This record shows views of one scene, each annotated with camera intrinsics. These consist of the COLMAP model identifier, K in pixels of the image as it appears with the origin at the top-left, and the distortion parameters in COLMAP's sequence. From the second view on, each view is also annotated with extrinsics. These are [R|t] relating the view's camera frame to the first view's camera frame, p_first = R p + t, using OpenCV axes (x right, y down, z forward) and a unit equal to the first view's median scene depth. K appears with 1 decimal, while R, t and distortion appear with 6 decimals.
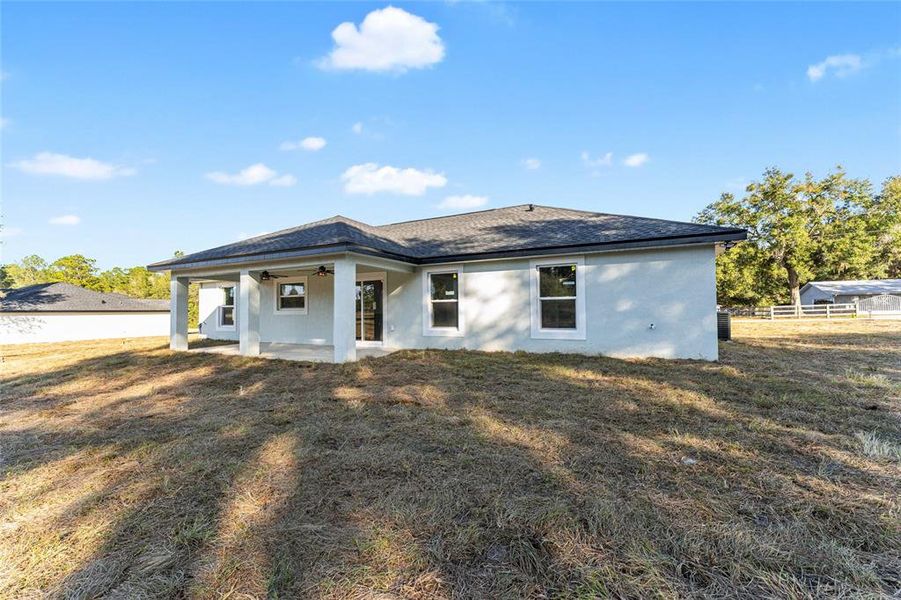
lens RADIAL K [[341.7, 0, 457.3], [0, 341.7, 304.6], [0, 0, 1]] dist [-0.000147, -0.000041]
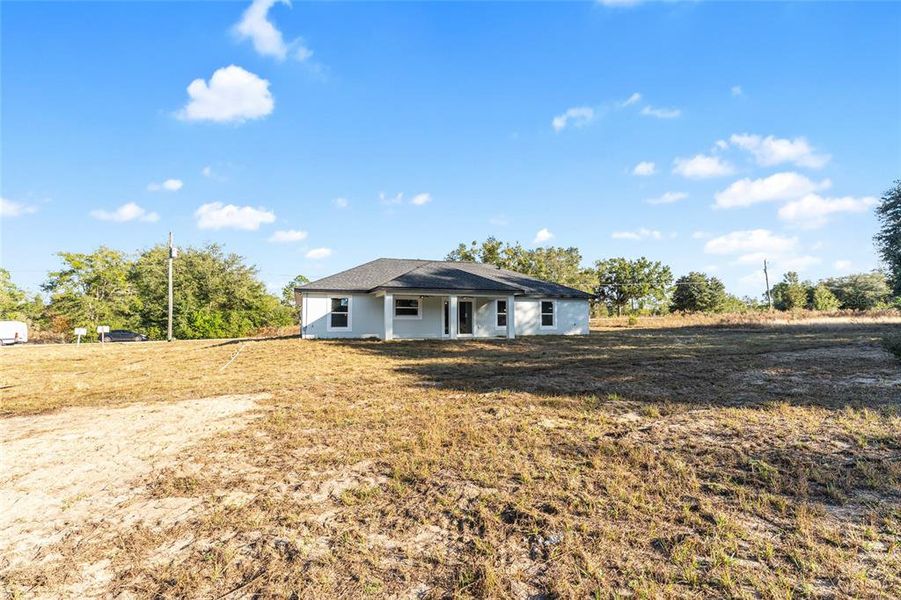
lens RADIAL K [[370.2, 0, 437.0], [0, 370.2, 303.7], [0, 0, 1]] dist [-0.000927, -0.000058]
pose [[0.731285, 0.044211, 0.680638, -1.981952], [-0.016586, 0.998755, -0.047053, 0.044693], [-0.681871, 0.023120, 0.731107, -0.438765]]
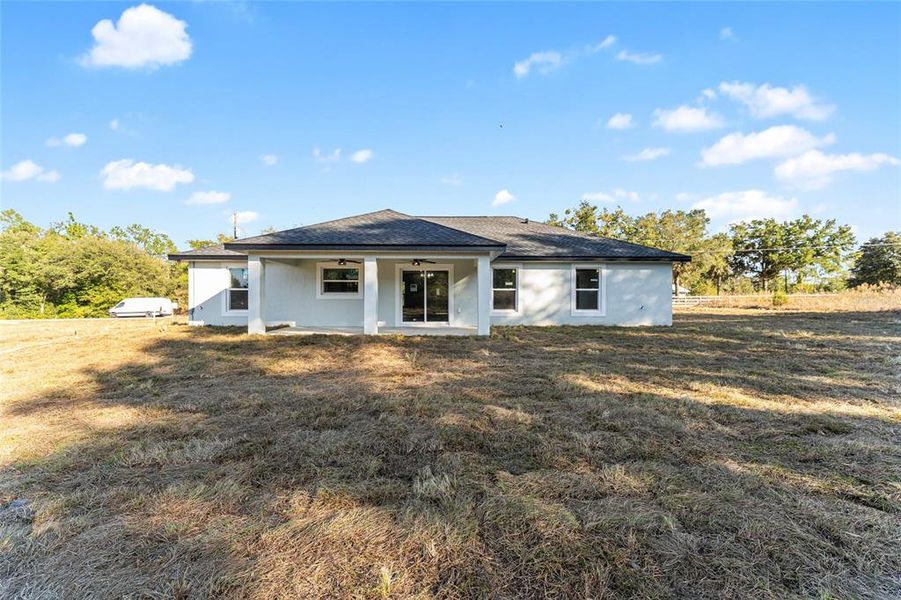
lens RADIAL K [[336.2, 0, 450.5], [0, 336.2, 300.0], [0, 0, 1]] dist [0.000248, -0.000100]
pose [[0.901089, 0.010985, 0.433494, -0.801113], [-0.018332, 0.999750, 0.012771, 0.016855], [-0.433246, -0.019454, 0.901066, -0.084024]]
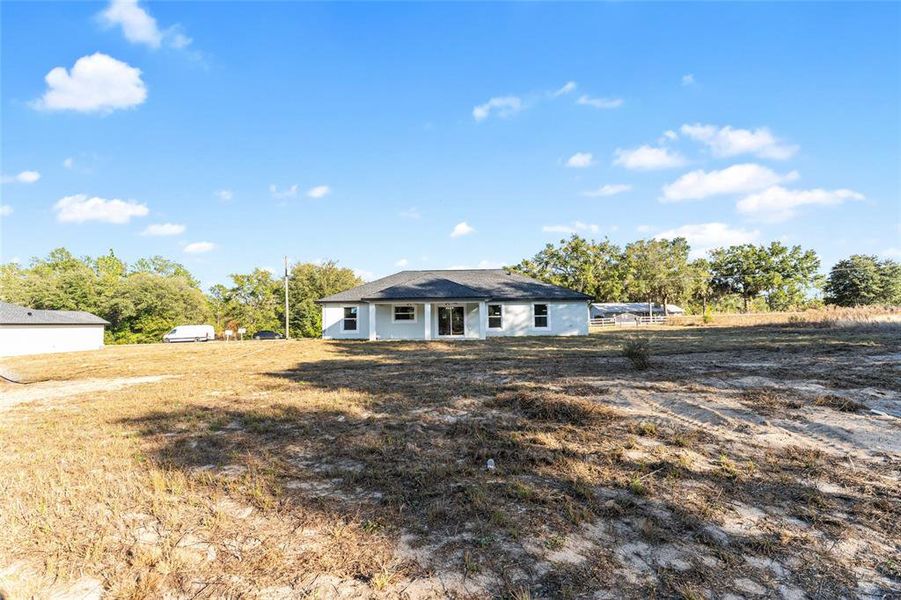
lens RADIAL K [[358.6, 0, 449.5], [0, 358.6, 304.0], [0, 0, 1]] dist [-0.000495, -0.000084]
pose [[0.907157, 0.019346, 0.420348, -1.400701], [-0.002656, 0.999186, -0.040254, 0.002727], [-0.420784, 0.035400, 0.906470, -1.159484]]
